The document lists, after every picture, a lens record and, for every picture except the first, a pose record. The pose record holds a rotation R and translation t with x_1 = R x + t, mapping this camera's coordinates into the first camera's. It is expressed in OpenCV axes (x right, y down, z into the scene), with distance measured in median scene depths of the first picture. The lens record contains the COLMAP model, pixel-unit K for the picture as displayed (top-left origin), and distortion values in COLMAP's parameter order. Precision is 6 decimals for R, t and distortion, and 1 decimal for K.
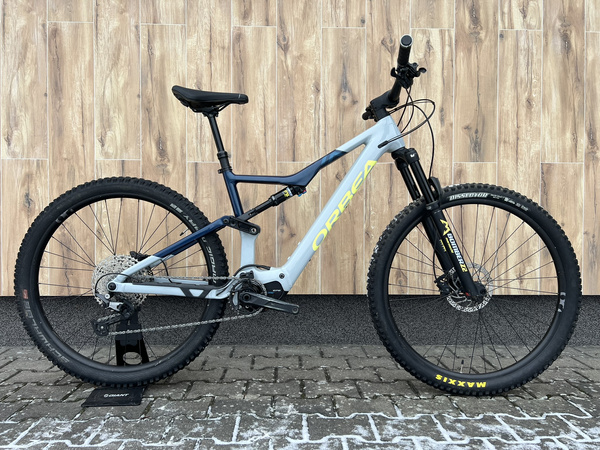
lens RADIAL K [[457.6, 0, 299.8], [0, 457.6, 227.6], [0, 0, 1]] dist [0.035602, -0.051963]
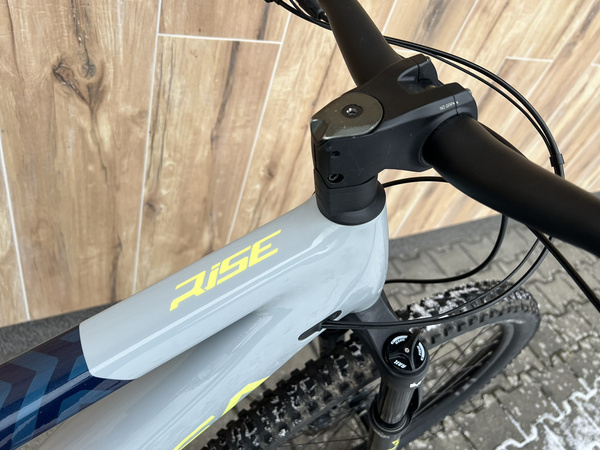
lens RADIAL K [[457.6, 0, 302.3], [0, 457.6, 229.5], [0, 0, 1]] dist [0.035602, -0.051963]
pose [[0.843318, -0.135701, 0.520001, 0.048110], [-0.285301, 0.706941, 0.647176, -0.279961], [-0.455433, -0.694132, 0.557461, 0.714078]]
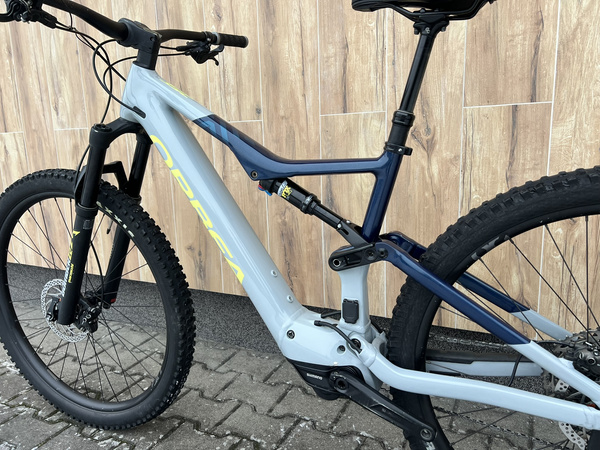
lens RADIAL K [[457.6, 0, 299.8], [0, 457.6, 229.2], [0, 0, 1]] dist [0.035602, -0.051963]
pose [[0.873902, 0.061740, -0.482166, 0.253582], [0.029471, 0.983348, 0.179329, -0.103923], [0.485209, -0.170926, 0.857529, 0.402622]]
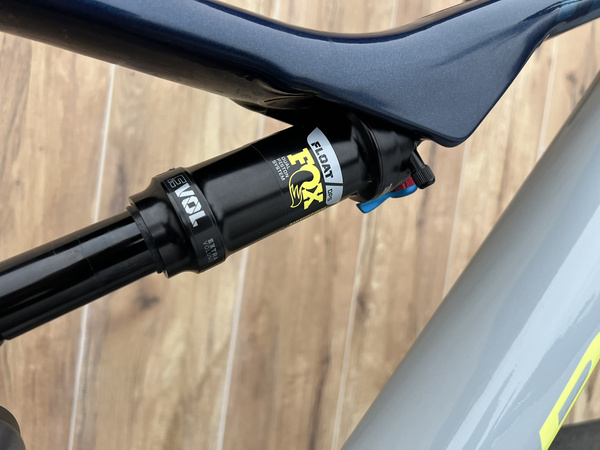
lens RADIAL K [[457.6, 0, 300.4], [0, 457.6, 225.6], [0, 0, 1]] dist [0.035602, -0.051963]
pose [[0.892744, 0.099866, 0.439356, -0.063661], [-0.123920, 0.991943, 0.026329, -0.051991], [-0.433187, -0.077950, 0.897927, 0.715292]]
